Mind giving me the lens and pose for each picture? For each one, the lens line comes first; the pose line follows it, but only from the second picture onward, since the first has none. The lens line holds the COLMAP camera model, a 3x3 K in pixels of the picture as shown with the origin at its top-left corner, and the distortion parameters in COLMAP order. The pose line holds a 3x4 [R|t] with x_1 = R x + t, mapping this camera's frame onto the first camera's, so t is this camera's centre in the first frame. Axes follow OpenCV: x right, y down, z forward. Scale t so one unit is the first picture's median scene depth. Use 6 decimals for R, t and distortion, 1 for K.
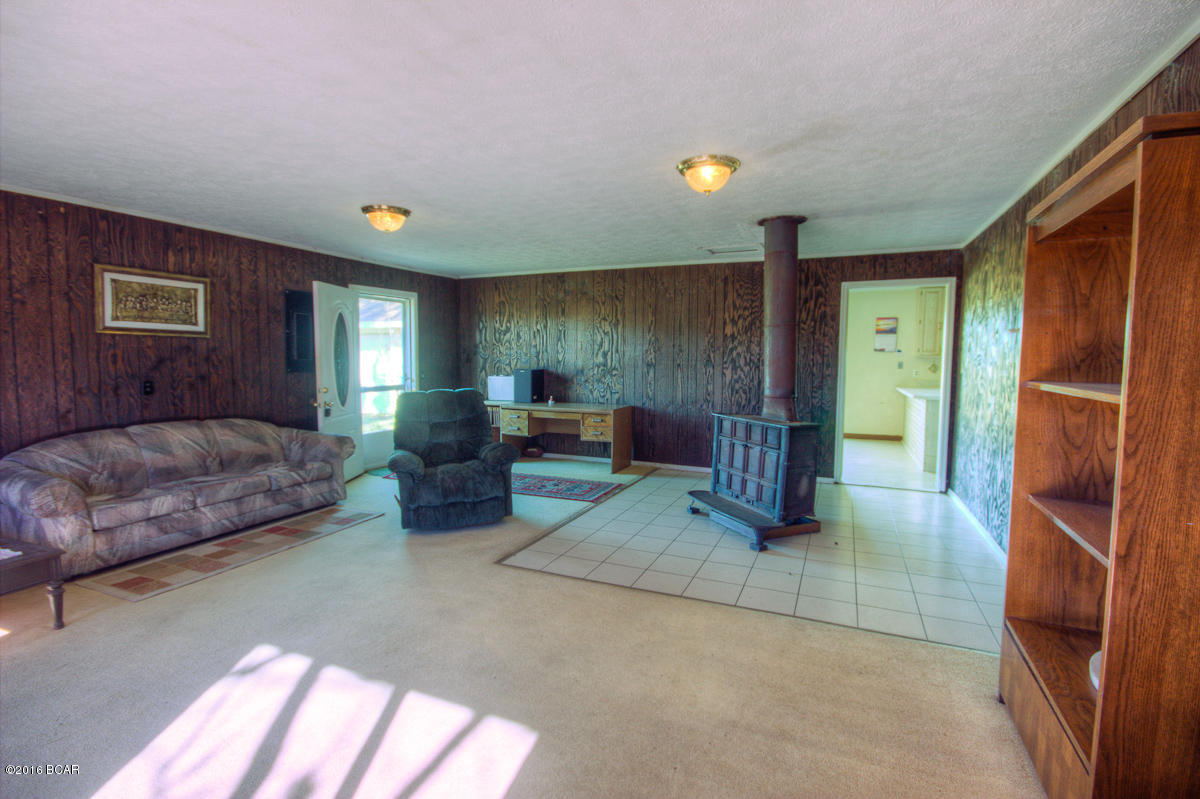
lens RADIAL K [[552.6, 0, 604.8], [0, 552.6, 398.7], [0, 0, 1]] dist [0.001023, 0.000126]
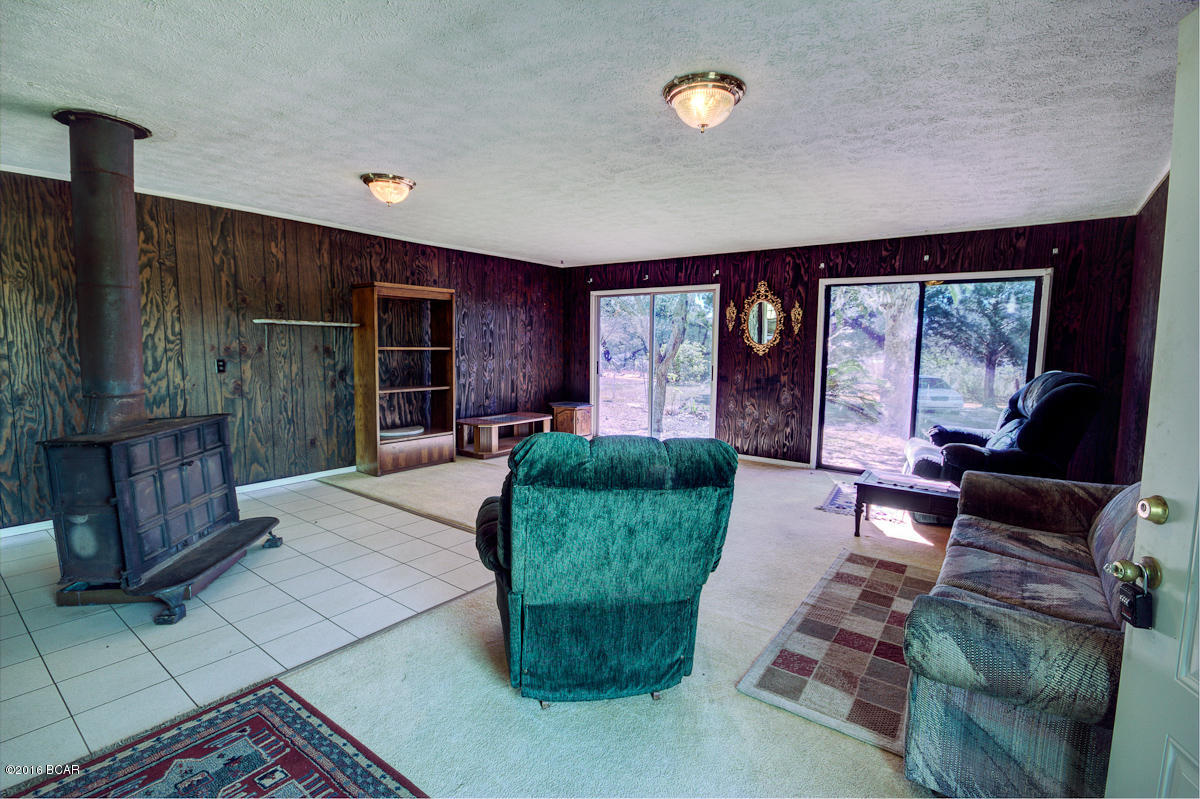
lens RADIAL K [[552.6, 0, 604.8], [0, 552.6, 398.7], [0, 0, 1]] dist [0.001023, 0.000126]
pose [[-0.968814, -0.037894, 0.244876, -0.516308], [0.001297, 0.987449, 0.157934, -0.131066], [-0.247787, 0.153326, -0.956605, 1.872154]]
